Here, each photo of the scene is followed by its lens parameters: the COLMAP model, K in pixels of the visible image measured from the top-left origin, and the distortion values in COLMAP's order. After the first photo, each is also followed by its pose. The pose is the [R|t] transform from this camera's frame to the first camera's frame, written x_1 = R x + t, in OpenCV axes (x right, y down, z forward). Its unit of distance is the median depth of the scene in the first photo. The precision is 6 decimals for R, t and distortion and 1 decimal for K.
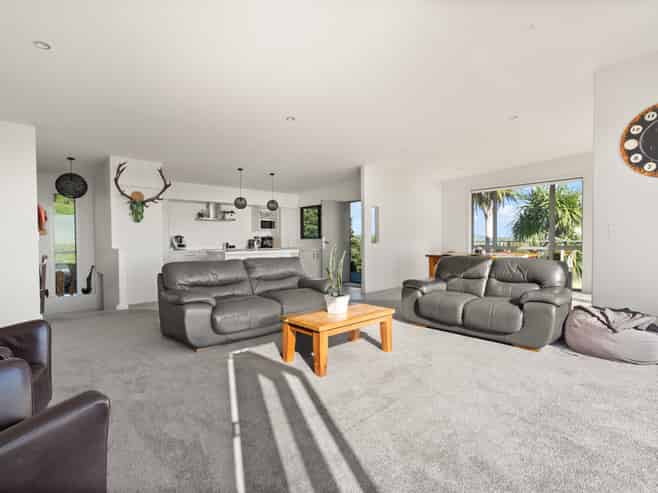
lens RADIAL K [[344.4, 0, 330.5], [0, 344.4, 244.5], [0, 0, 1]] dist [0.001301, -0.000007]
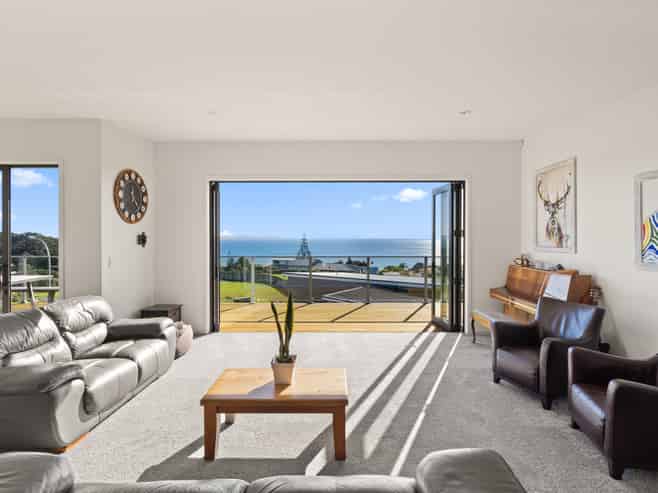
lens RADIAL K [[344.4, 0, 331.1], [0, 344.4, 240.4], [0, 0, 1]] dist [0.001301, -0.000007]
pose [[-0.709593, 0.001215, 0.704611, -0.618441], [0.010330, 0.999909, 0.008679, -0.120151], [-0.704536, 0.013437, -0.709541, 1.398767]]
